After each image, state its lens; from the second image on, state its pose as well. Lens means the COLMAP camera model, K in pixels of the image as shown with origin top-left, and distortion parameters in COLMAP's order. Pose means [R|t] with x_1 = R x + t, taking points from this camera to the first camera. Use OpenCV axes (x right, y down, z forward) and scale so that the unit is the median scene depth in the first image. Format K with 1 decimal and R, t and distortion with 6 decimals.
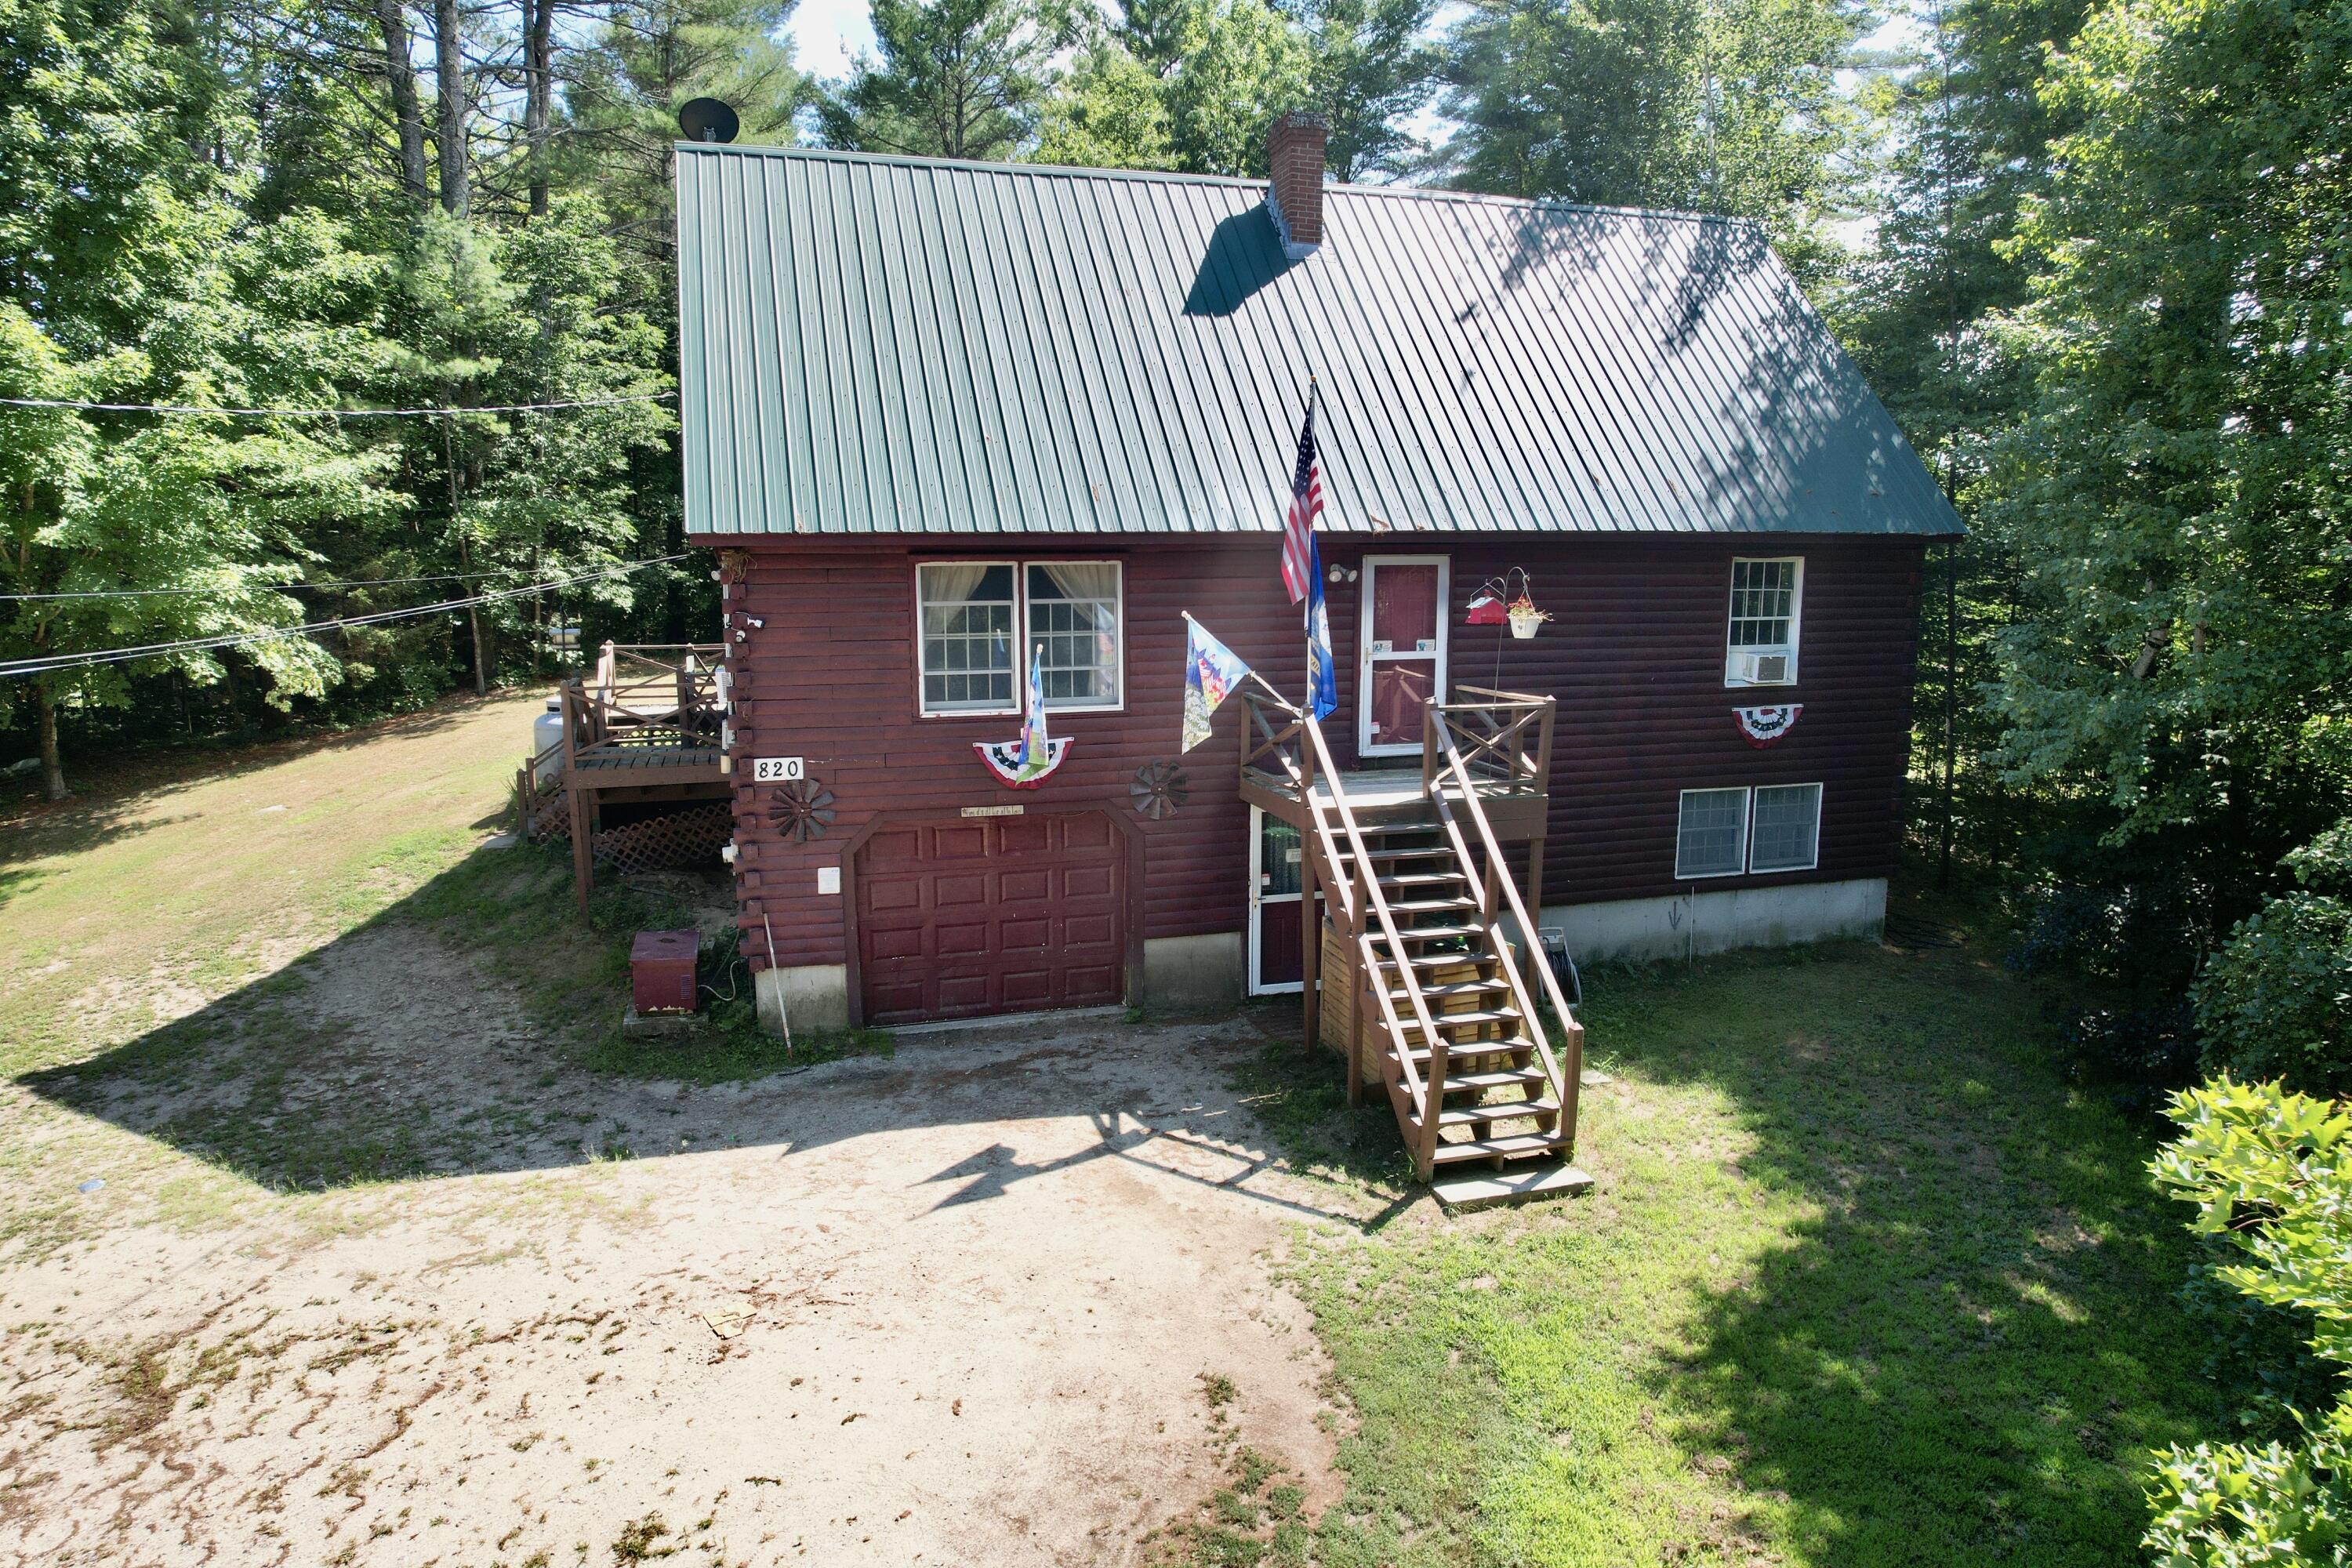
lens RADIAL K [[1511.4, 0, 1199.0], [0, 1511.4, 787.0], [0, 0, 1]] dist [-0.070945, 0.062486]
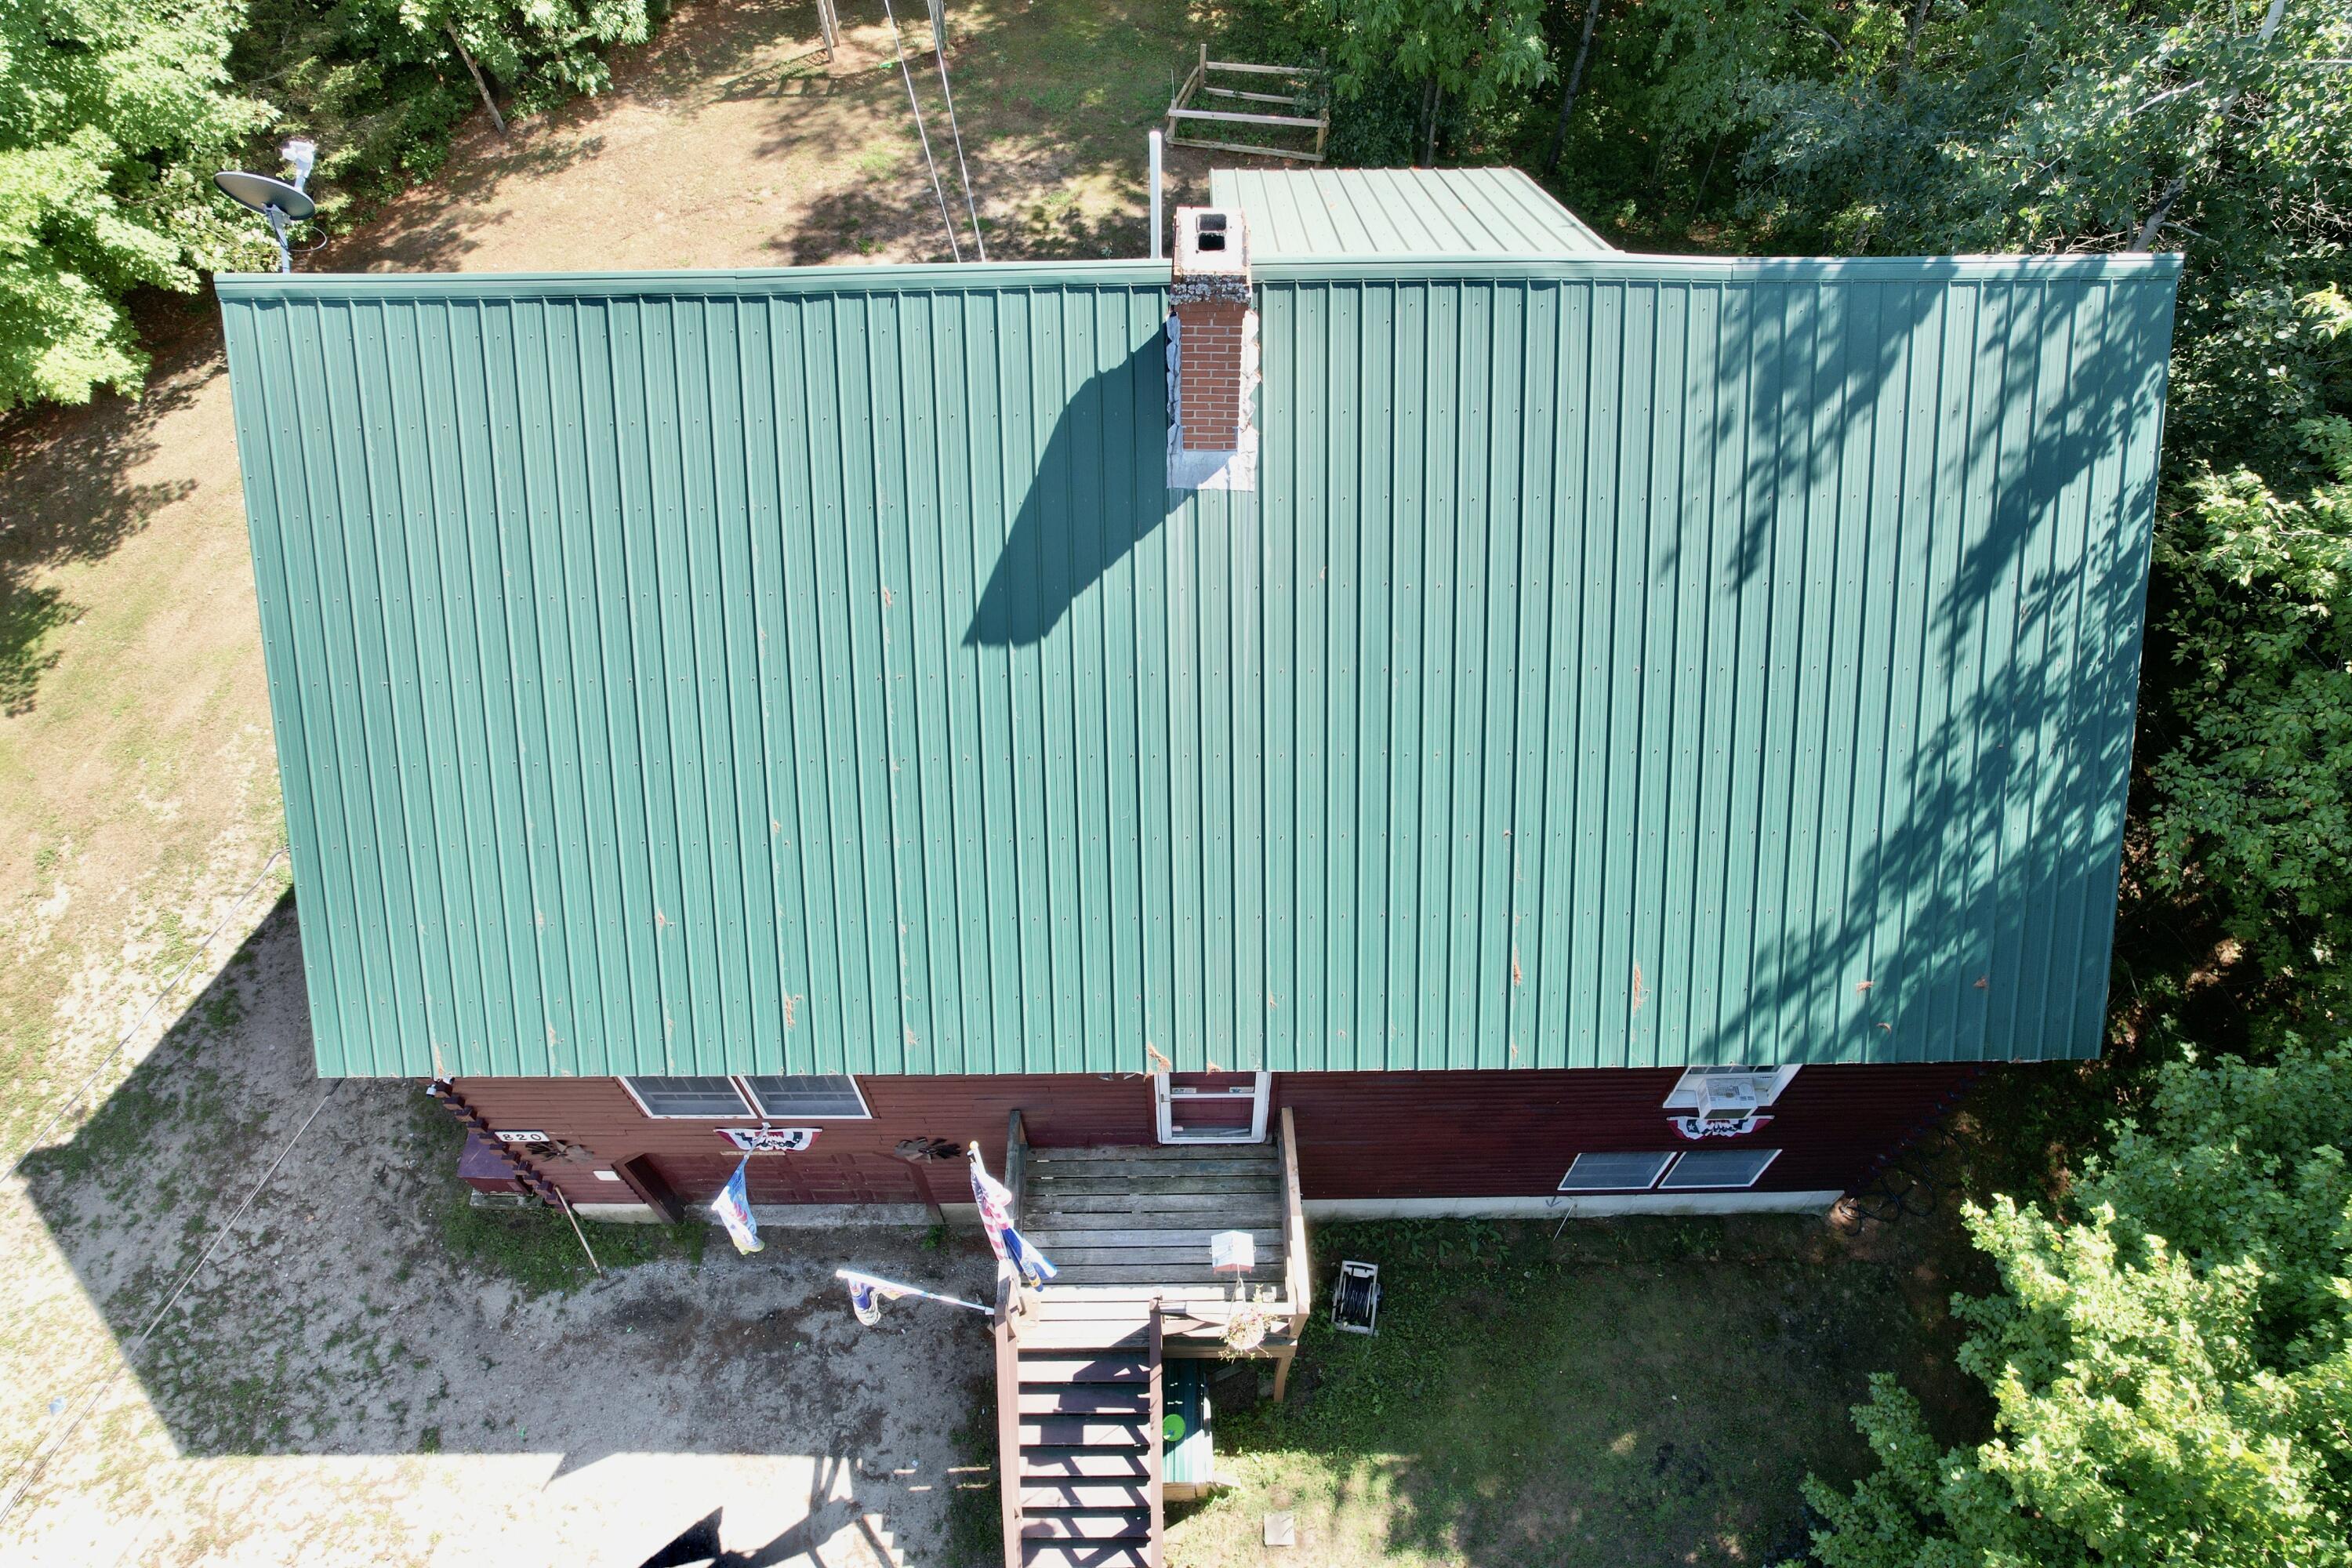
lens RADIAL K [[1511.4, 0, 1201.4], [0, 1511.4, 801.7], [0, 0, 1]] dist [-0.070945, 0.062486]
pose [[0.957947, 0.235581, -0.163826, 0.264916], [-0.046461, 0.690742, 0.721607, -0.921432], [0.283159, -0.683649, 0.672640, 0.640543]]
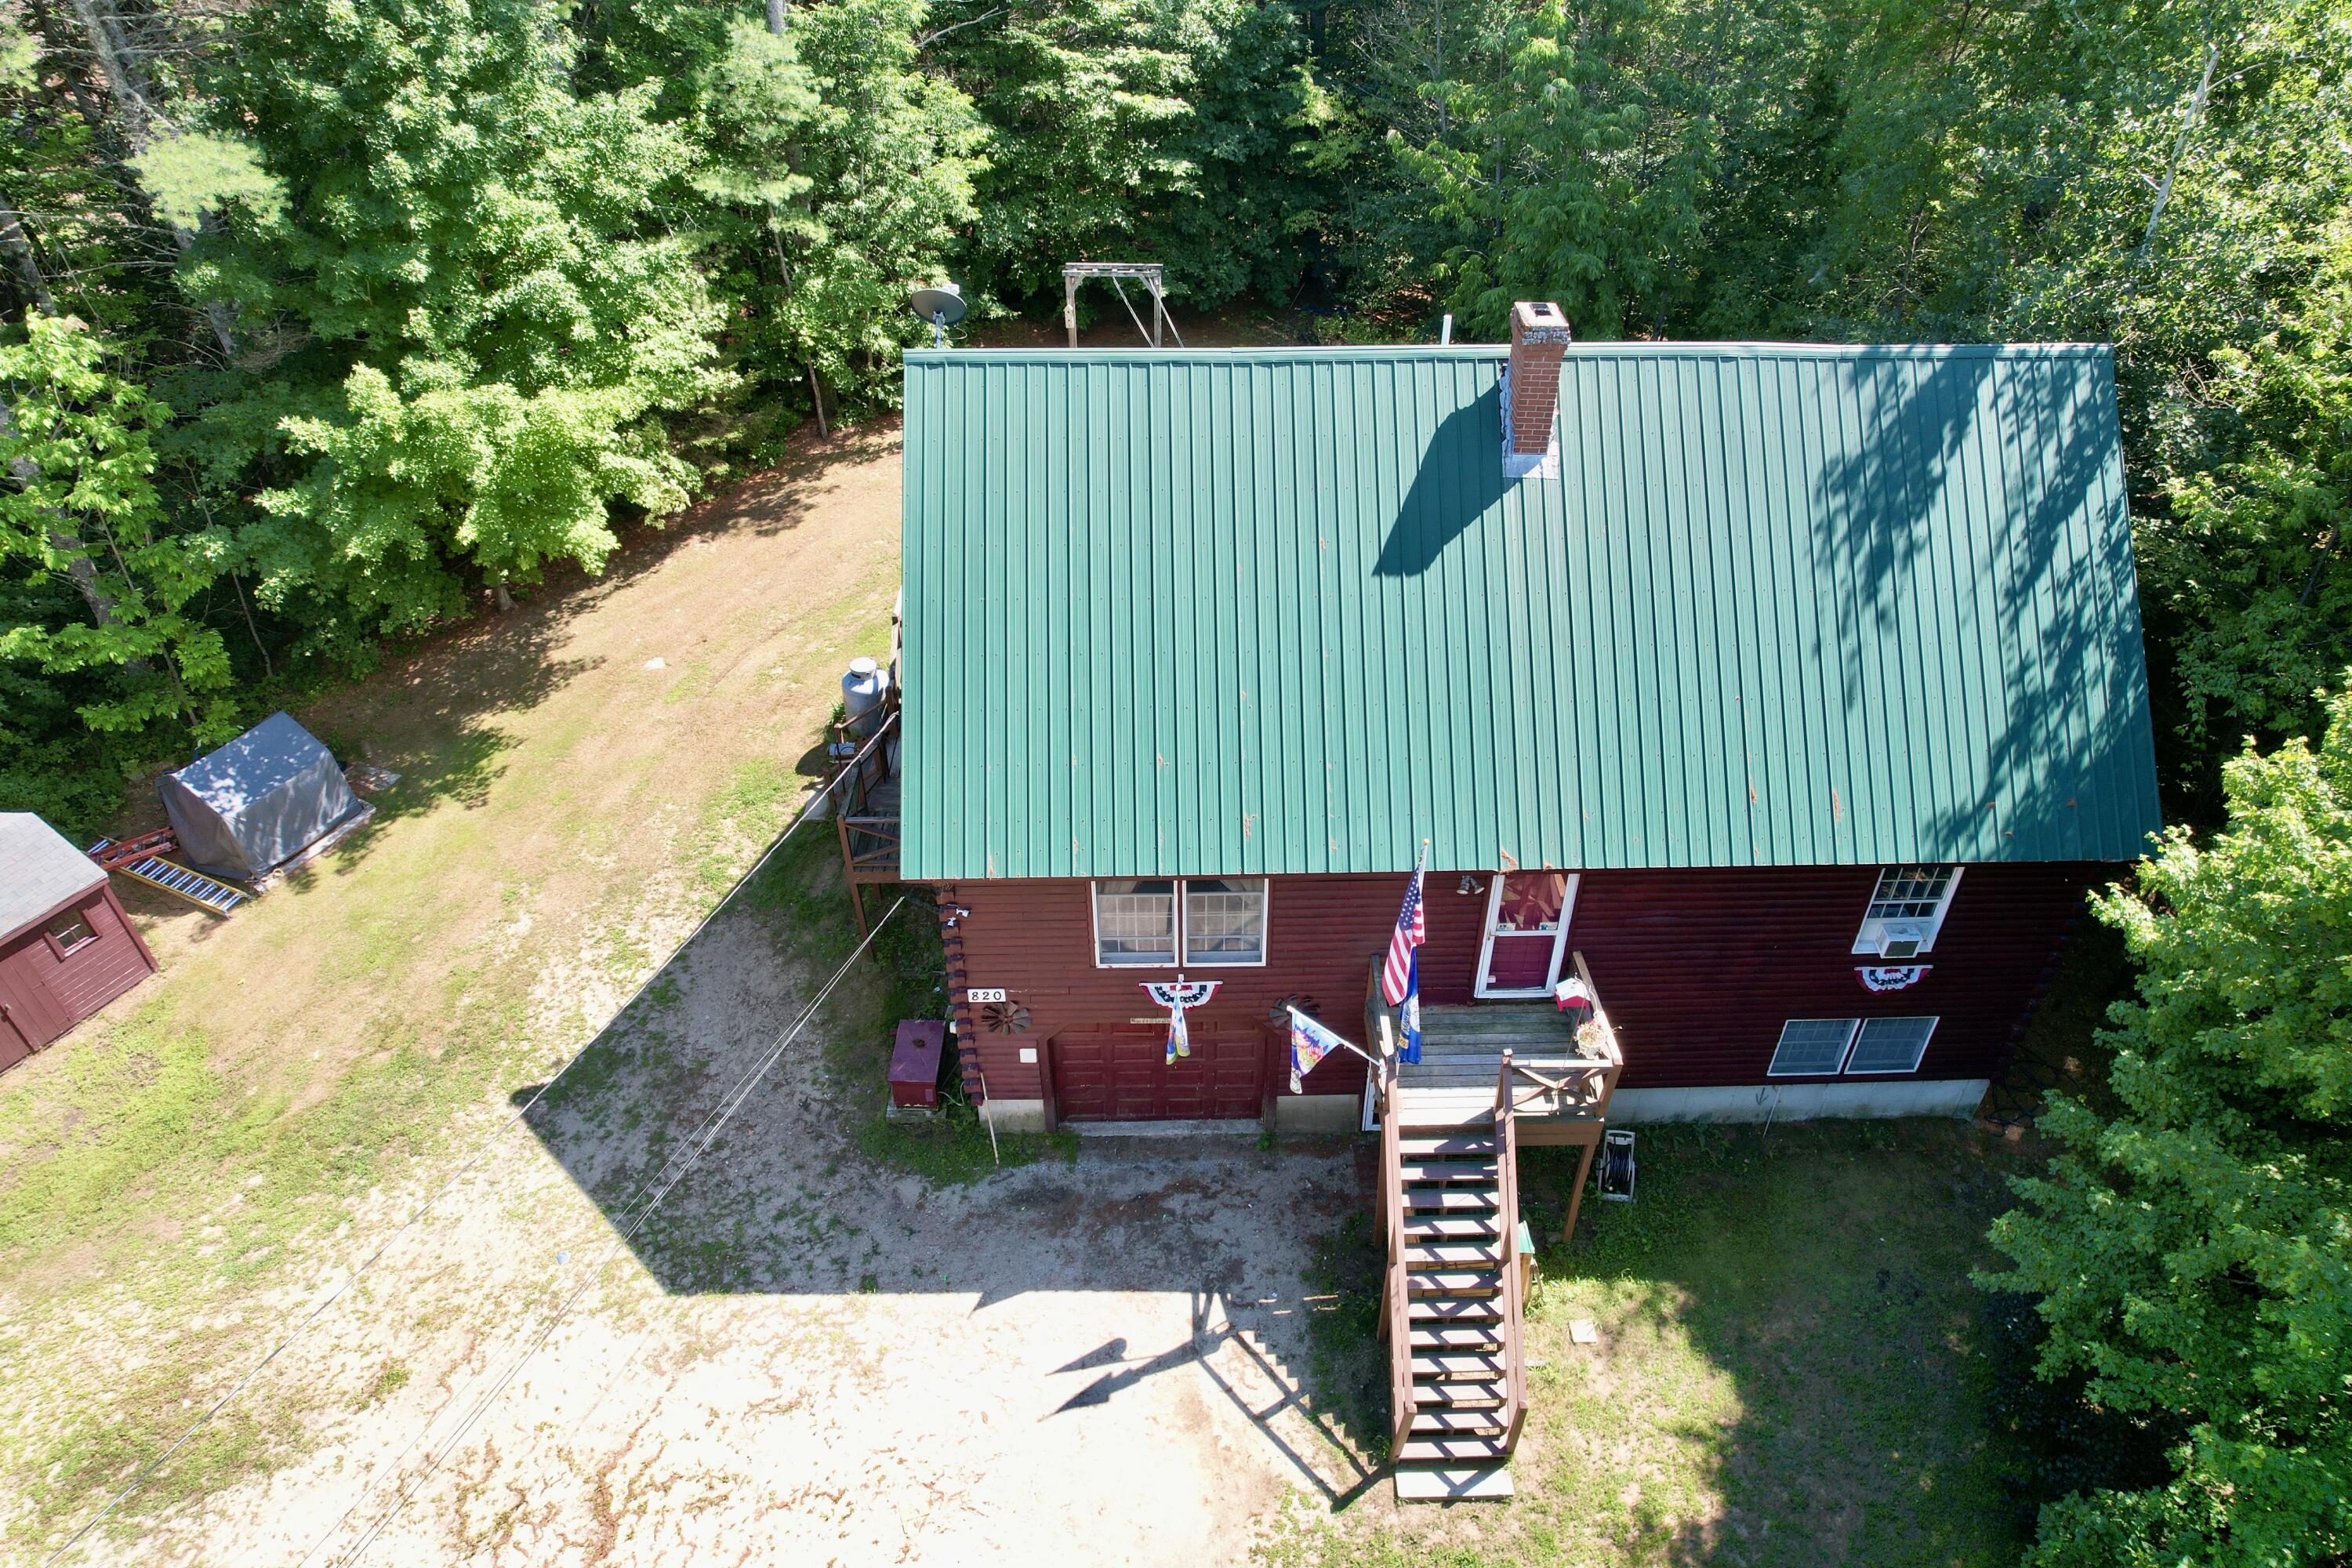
lens RADIAL K [[1511.4, 0, 1193.2], [0, 1511.4, 798.2], [0, 0, 1]] dist [-0.070945, 0.062486]
pose [[0.960902, 0.168861, -0.219439, 0.147759], [-0.044994, 0.877207, 0.477999, -0.808367], [0.273209, -0.449437, 0.850508, 0.033705]]
